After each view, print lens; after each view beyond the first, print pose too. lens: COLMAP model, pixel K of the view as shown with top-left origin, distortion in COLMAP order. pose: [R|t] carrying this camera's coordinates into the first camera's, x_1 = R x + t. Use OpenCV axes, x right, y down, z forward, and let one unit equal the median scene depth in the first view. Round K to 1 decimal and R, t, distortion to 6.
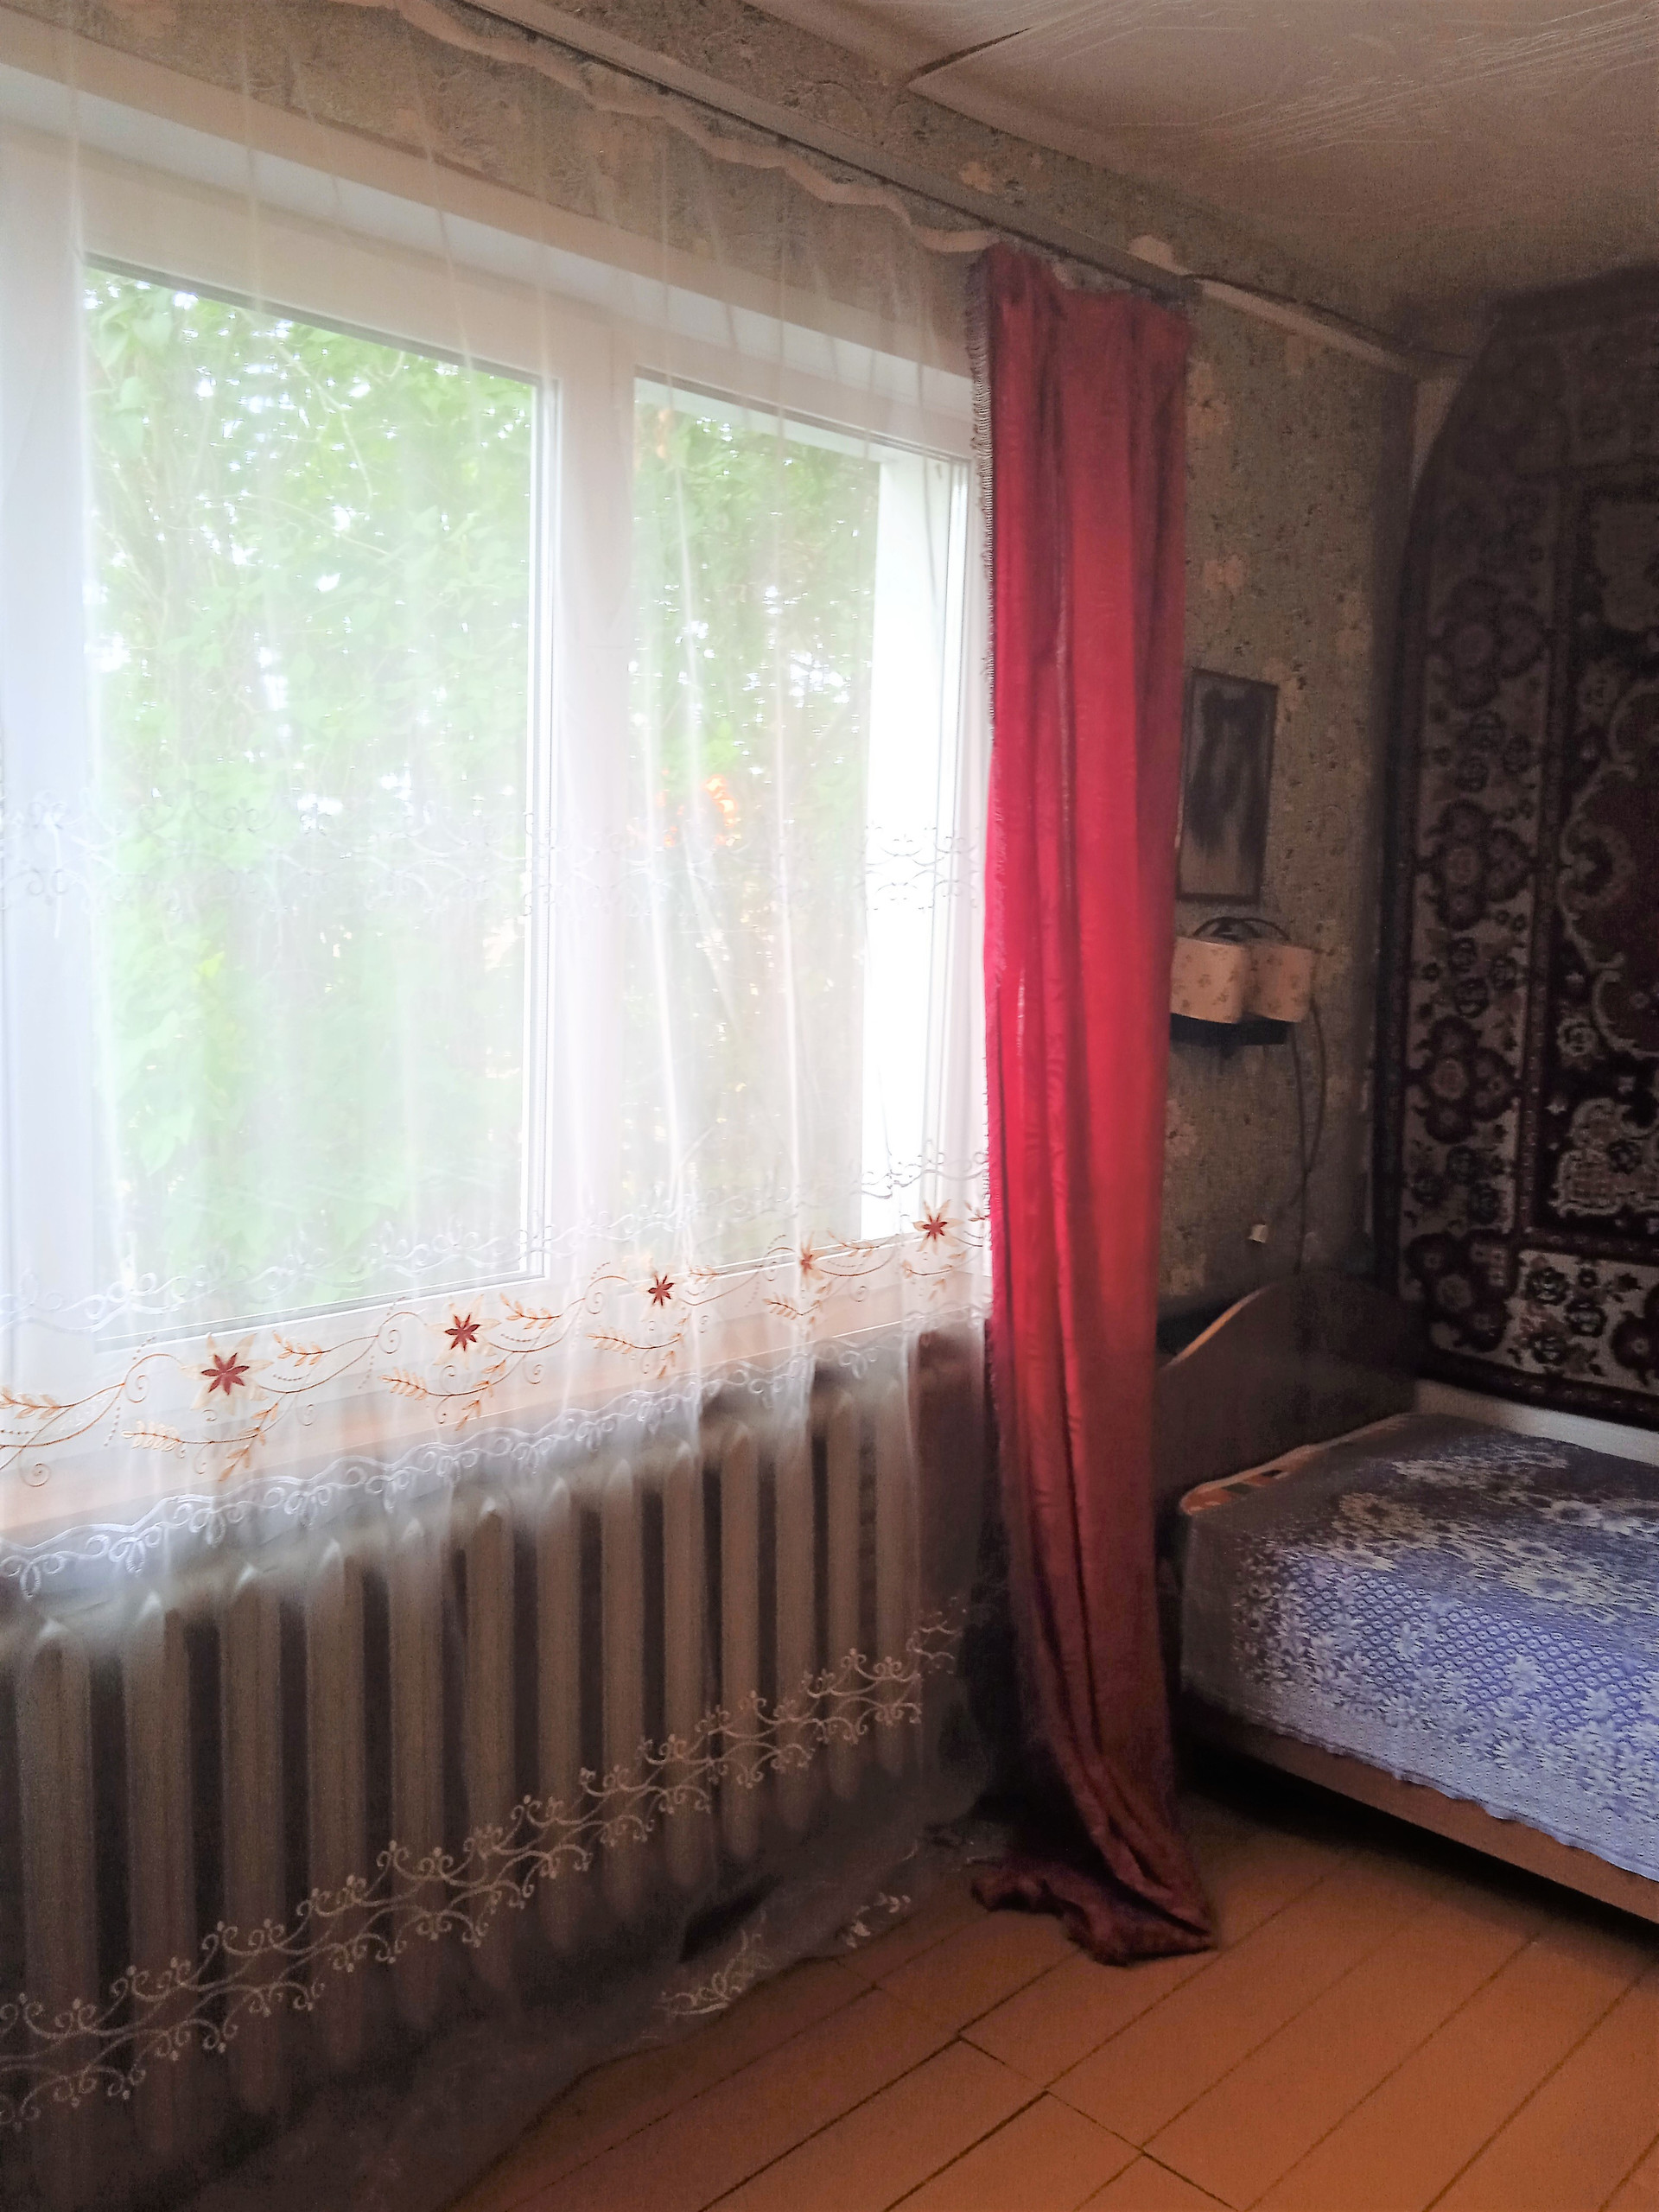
lens RADIAL K [[1887.7, 0, 828.4], [0, 1887.7, 1037.2], [0, 0, 1]] dist [0.036593, -0.024784]
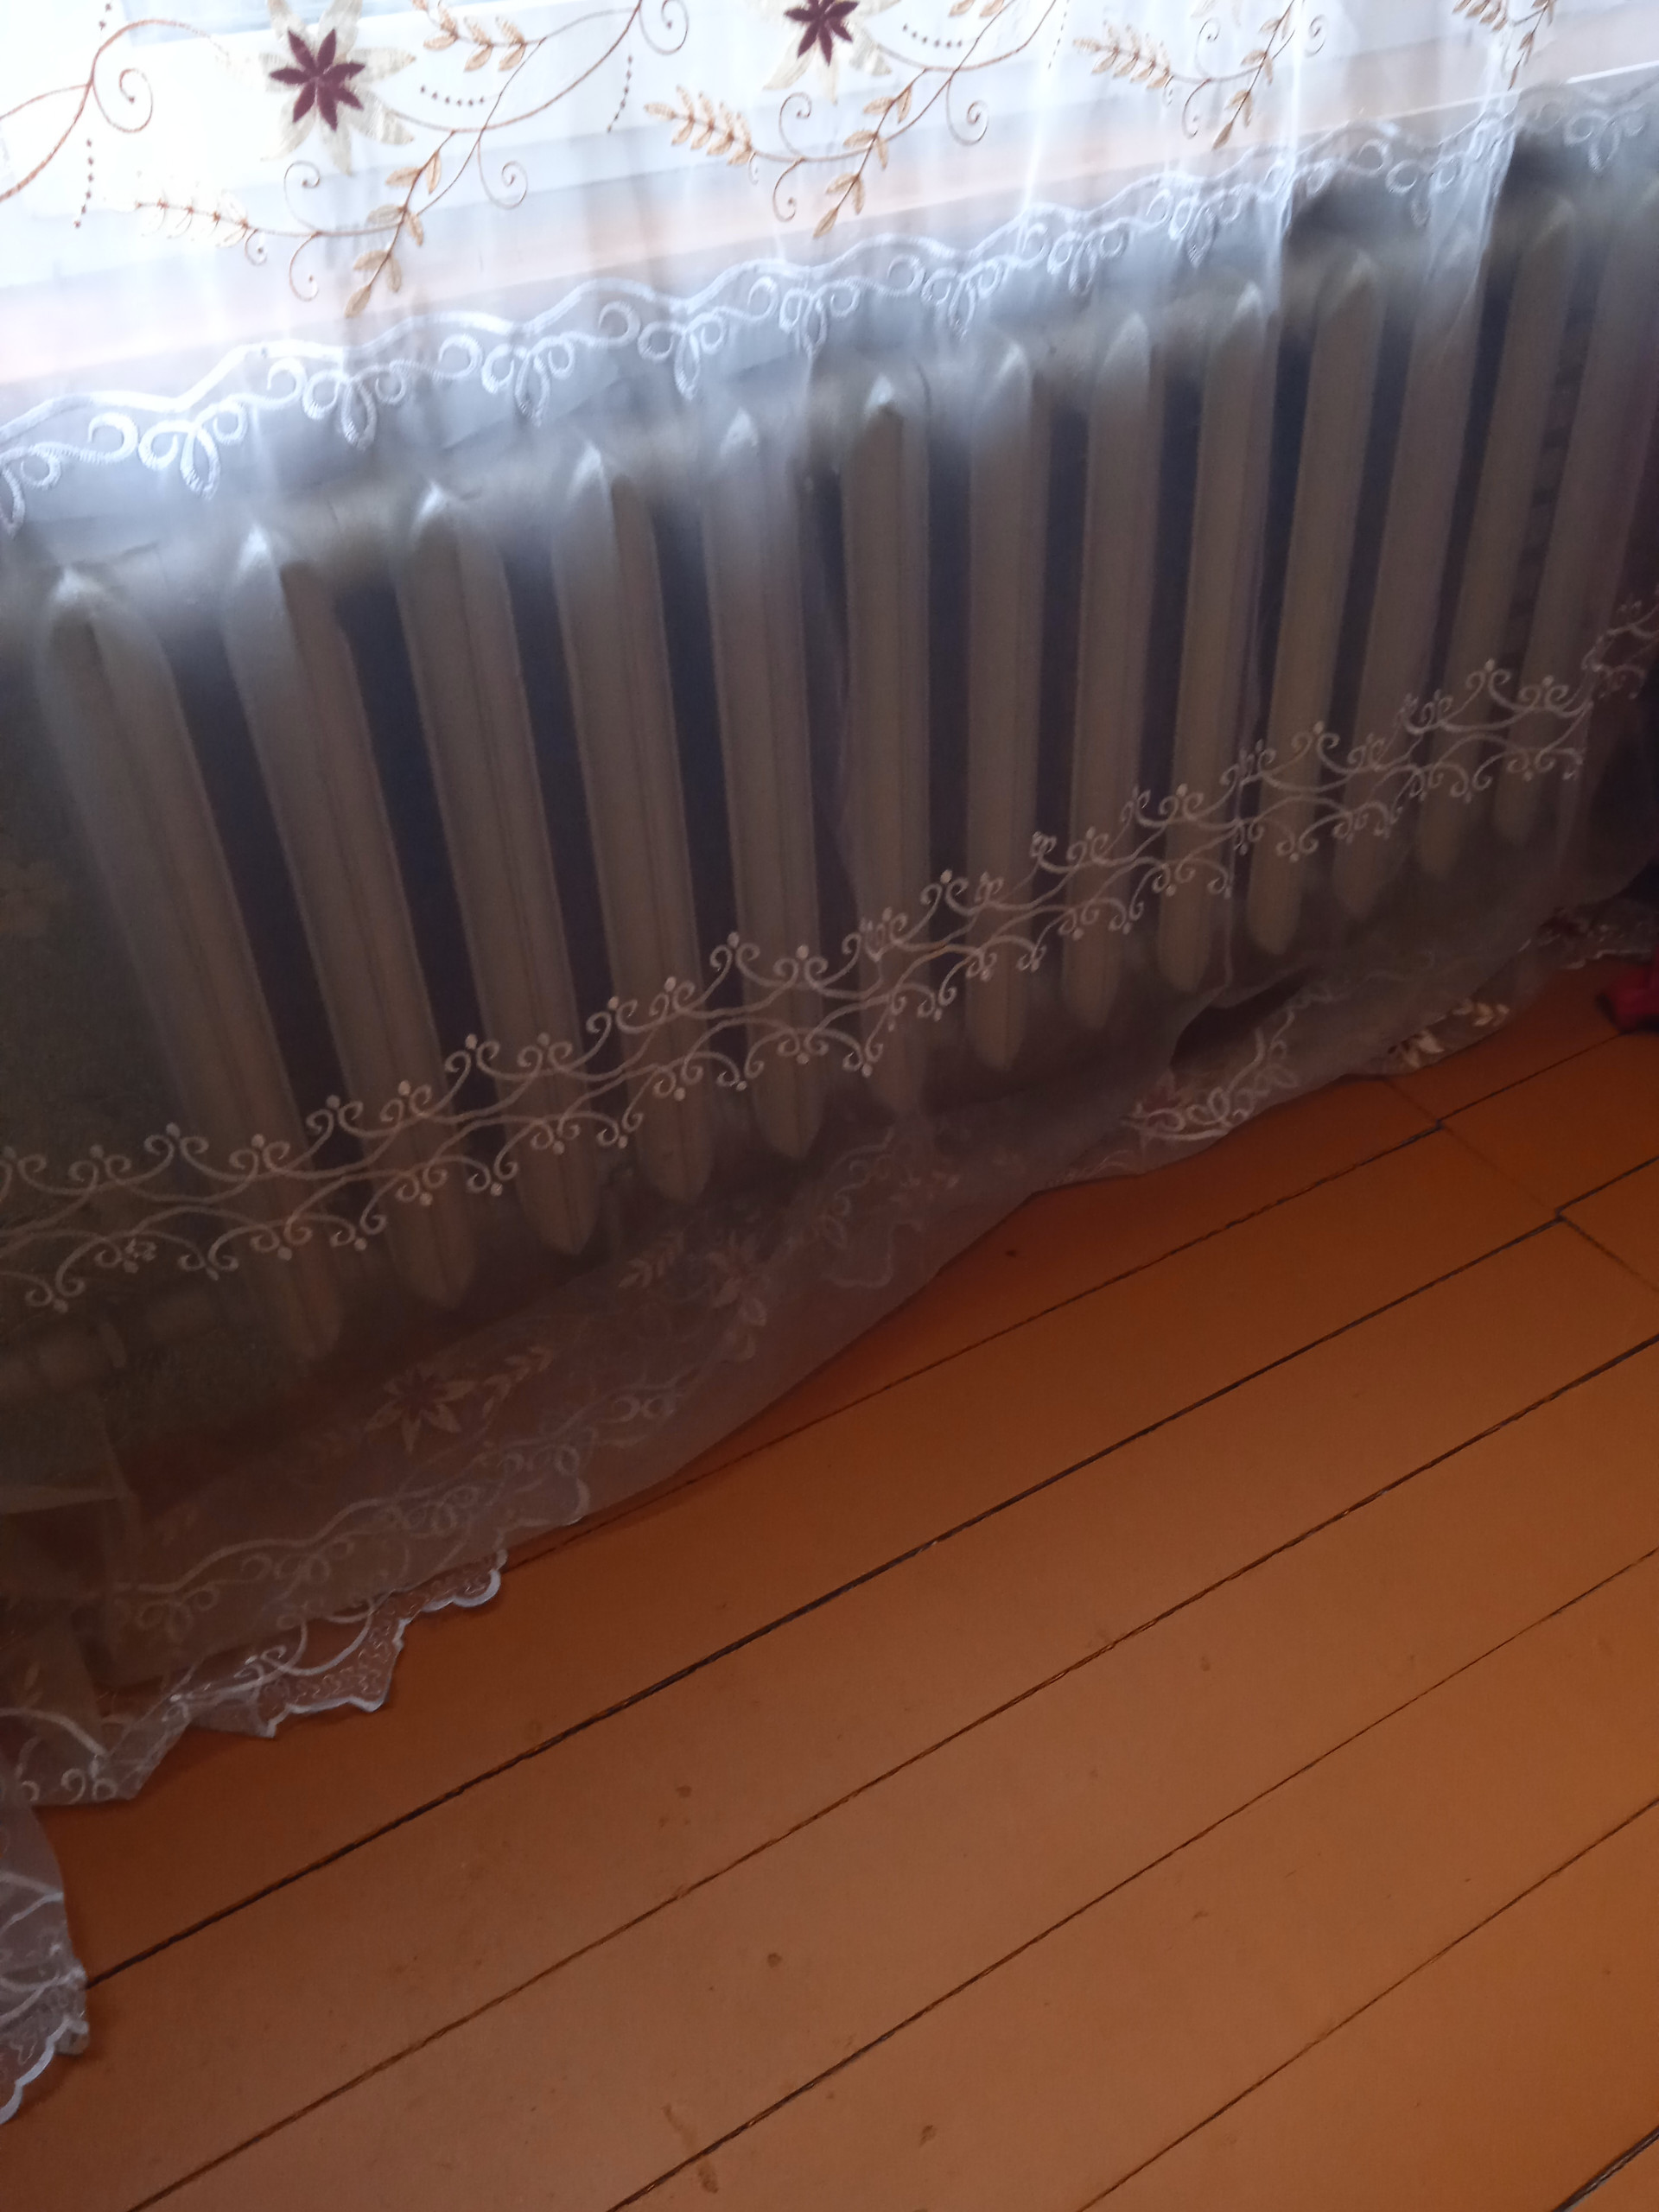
lens RADIAL K [[1965.8, 0, 832.2], [0, 1965.8, 1195.9], [0, 0, 1]] dist [0.080754, -0.118052]
pose [[0.966881, 0.134534, -0.216890, -0.036026], [0.018540, 0.810526, 0.585409, 0.095694], [0.254553, -0.570042, 0.781188, 0.401355]]
